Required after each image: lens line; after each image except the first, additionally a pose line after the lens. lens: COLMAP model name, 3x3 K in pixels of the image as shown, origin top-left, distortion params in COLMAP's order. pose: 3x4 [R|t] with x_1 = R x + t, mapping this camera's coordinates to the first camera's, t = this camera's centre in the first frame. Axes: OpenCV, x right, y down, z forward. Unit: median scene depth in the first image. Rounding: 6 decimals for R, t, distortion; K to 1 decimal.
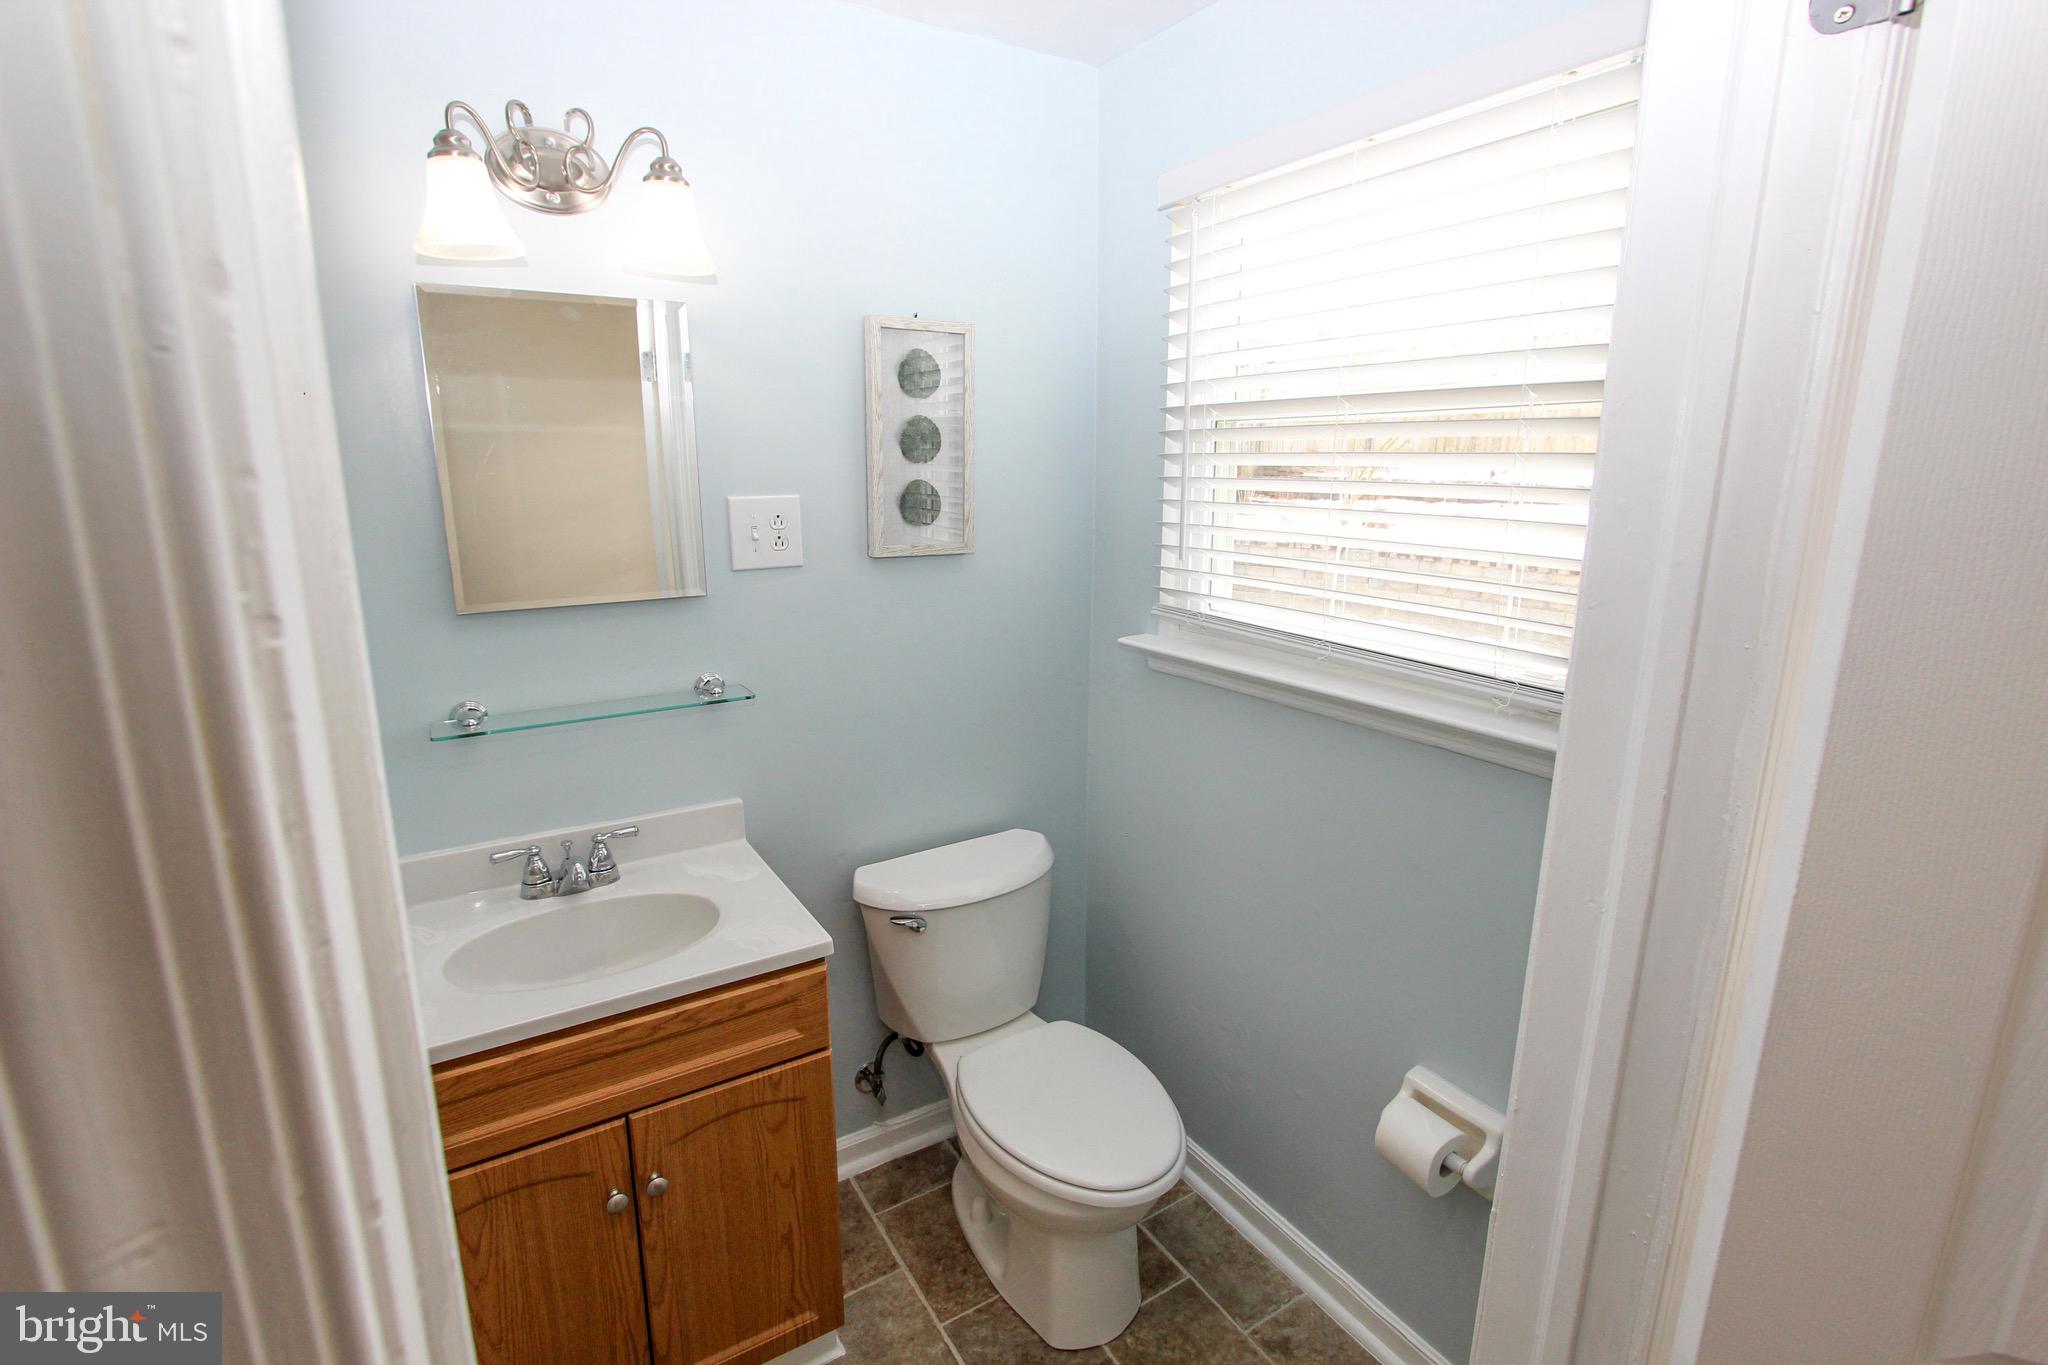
lens RADIAL K [[954.8, 0, 1014.6], [0, 954.8, 682.9], [0, 0, 1]] dist [-0.014863, 0.001034]
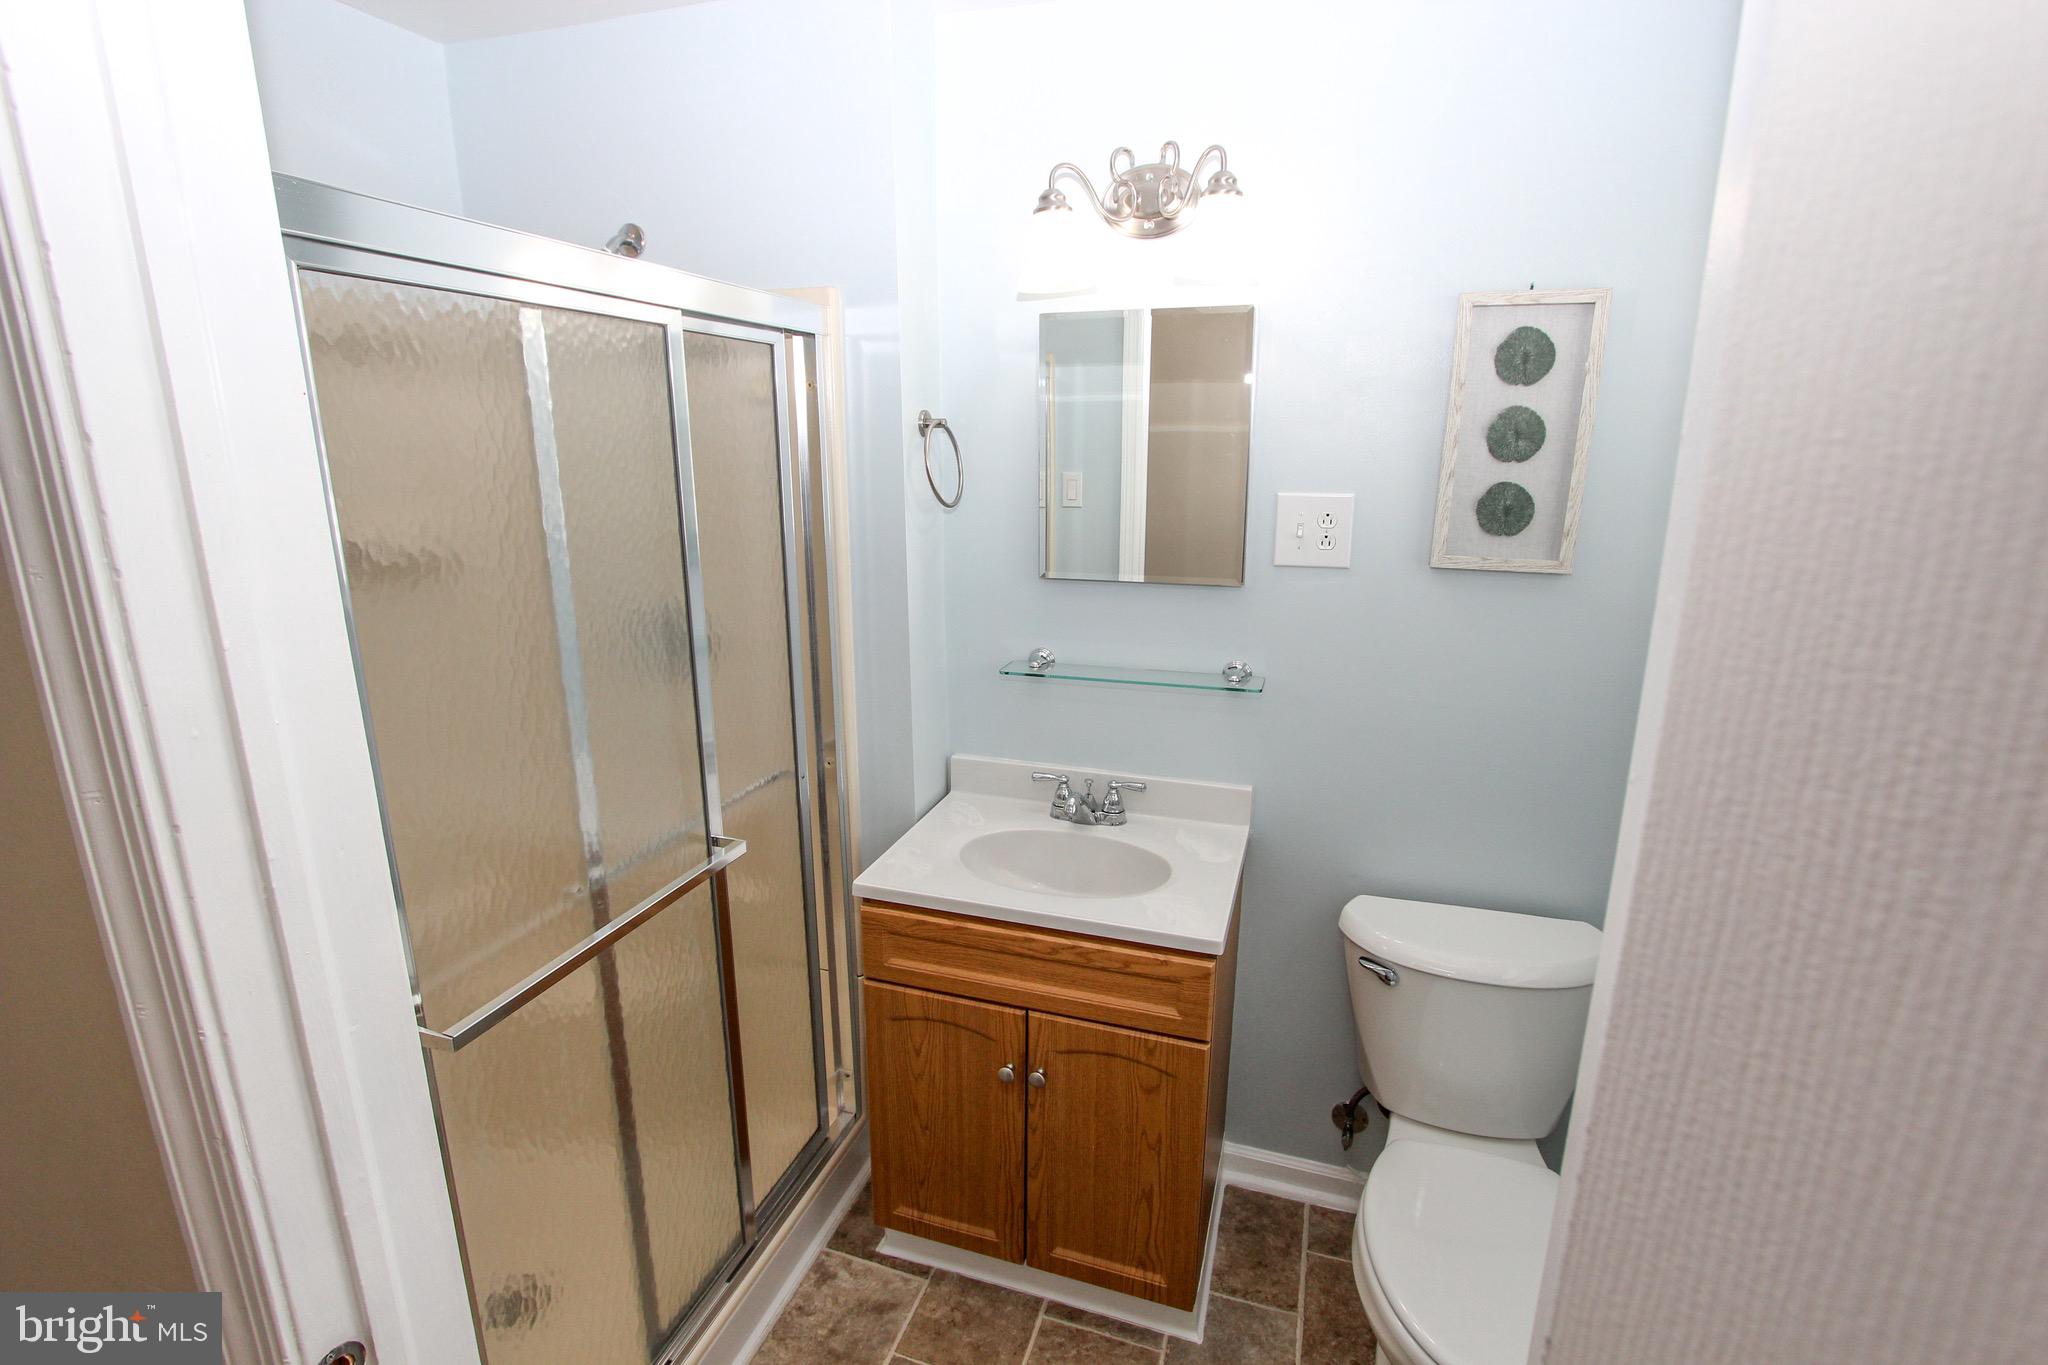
lens RADIAL K [[954.8, 0, 1014.6], [0, 954.8, 682.9], [0, 0, 1]] dist [-0.014863, 0.001034]
pose [[0.641983, 0.190935, -0.742565, 0.334368], [-0.174408, 0.979473, 0.101068, -0.055494], [0.746619, 0.064625, 0.662105, 0.145183]]
